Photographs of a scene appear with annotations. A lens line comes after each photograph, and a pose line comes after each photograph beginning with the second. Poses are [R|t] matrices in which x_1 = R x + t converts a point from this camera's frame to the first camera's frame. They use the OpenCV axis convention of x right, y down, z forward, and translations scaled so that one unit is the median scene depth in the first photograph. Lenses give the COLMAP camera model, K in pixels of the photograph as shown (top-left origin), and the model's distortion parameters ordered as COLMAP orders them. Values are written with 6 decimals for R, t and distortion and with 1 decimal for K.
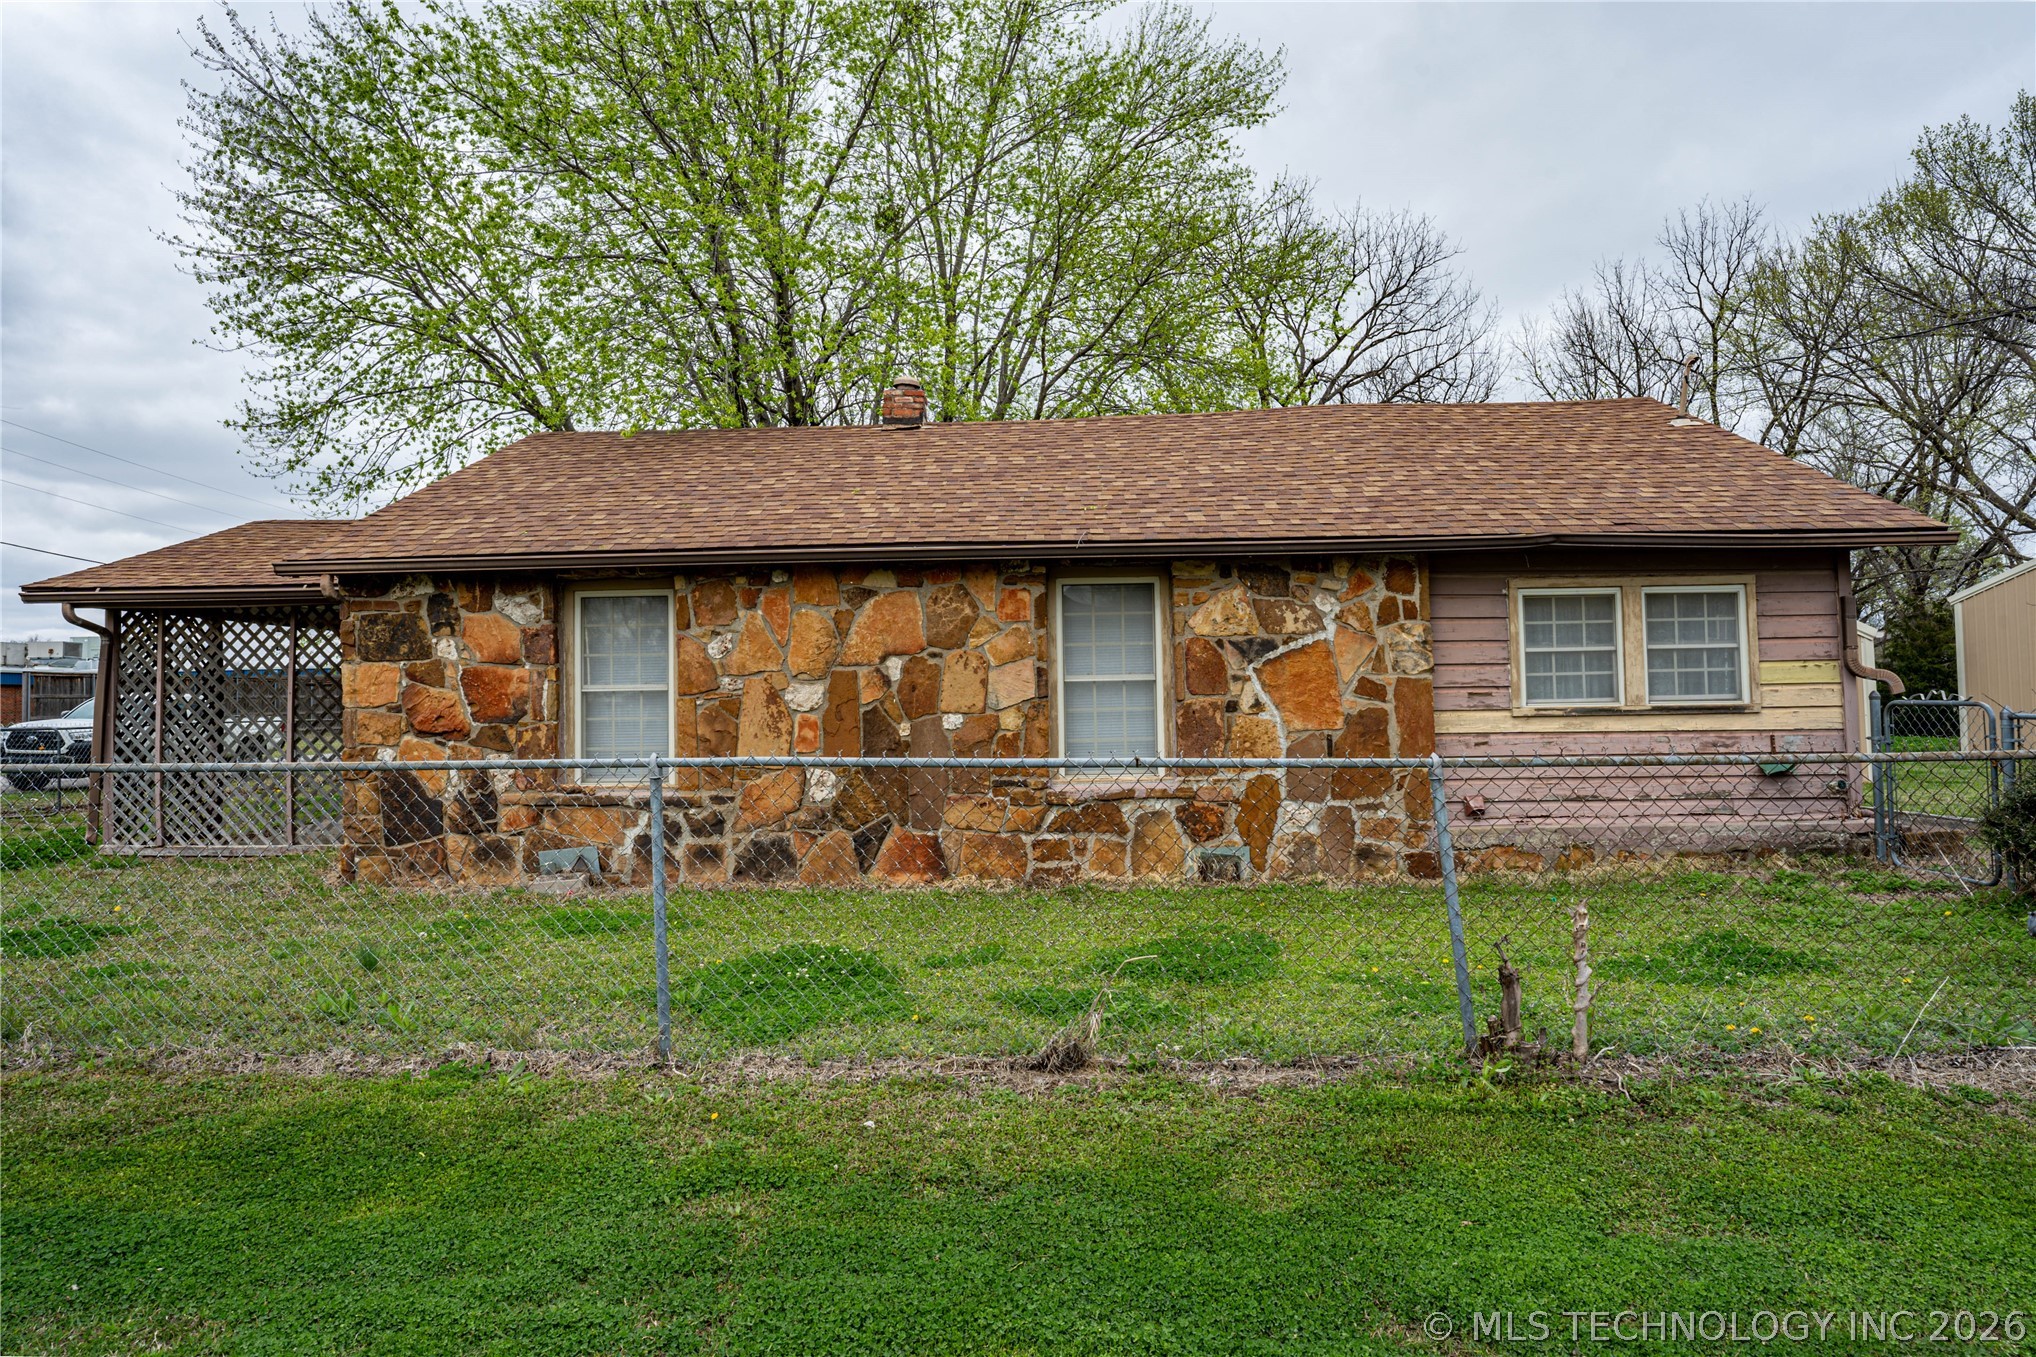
lens RADIAL K [[1125.8, 0, 1017.9], [0, 1125.8, 678.8], [0, 0, 1]] dist [-0.045617, 0.032299]
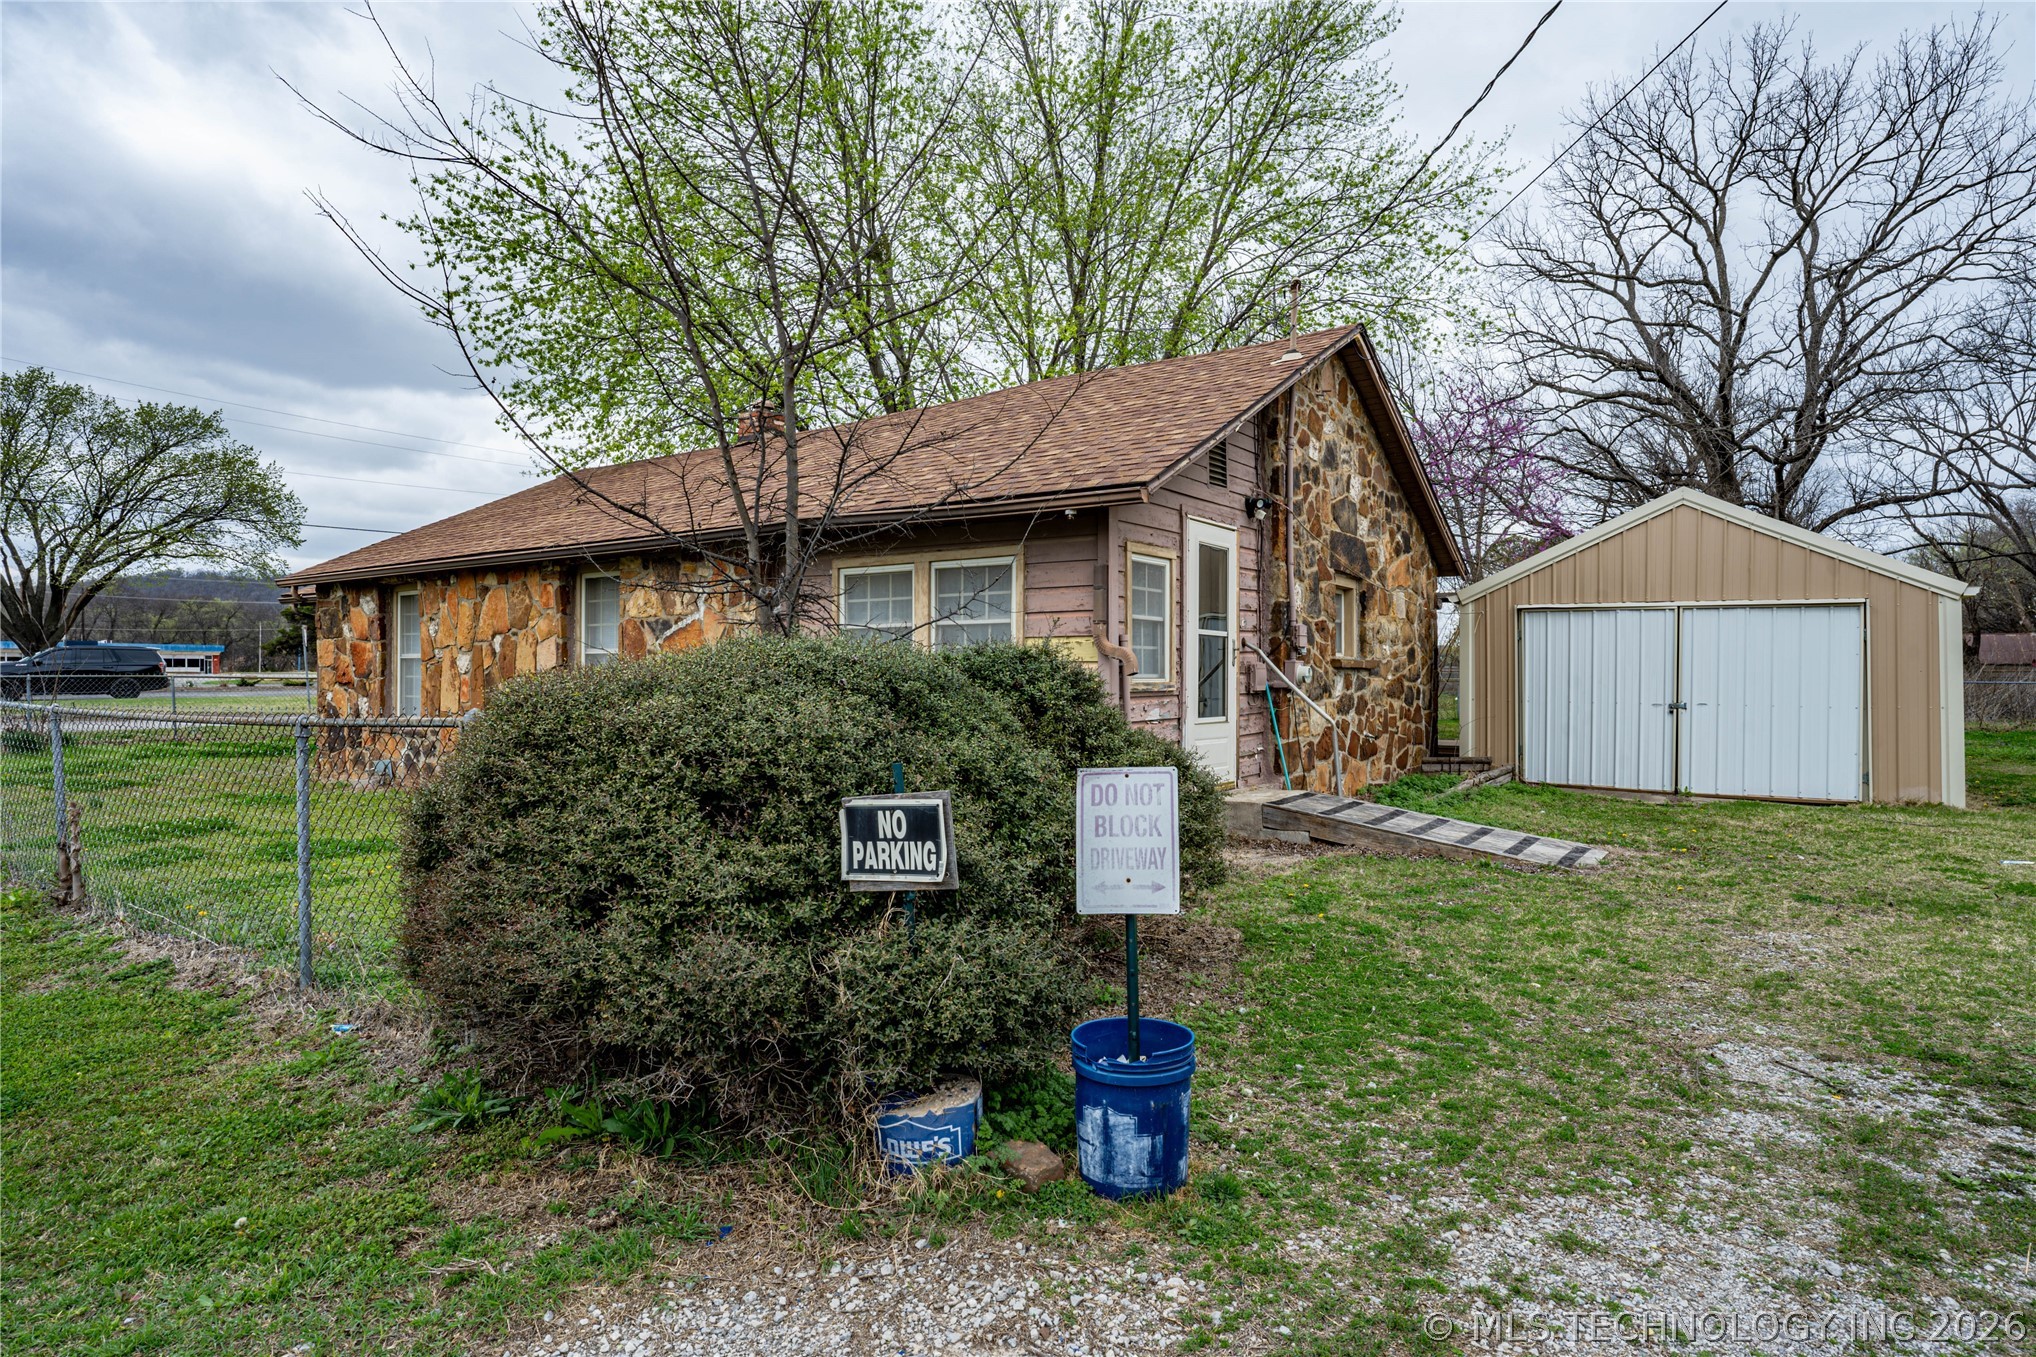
lens RADIAL K [[1125.8, 0, 1017.3], [0, 1125.8, 675.3], [0, 0, 1]] dist [-0.045617, 0.032299]
pose [[0.839846, 0.016950, -0.542560, 1.176542], [0.008280, 0.998996, 0.044025, -0.025237], [0.542762, -0.041466, 0.838863, 0.191074]]
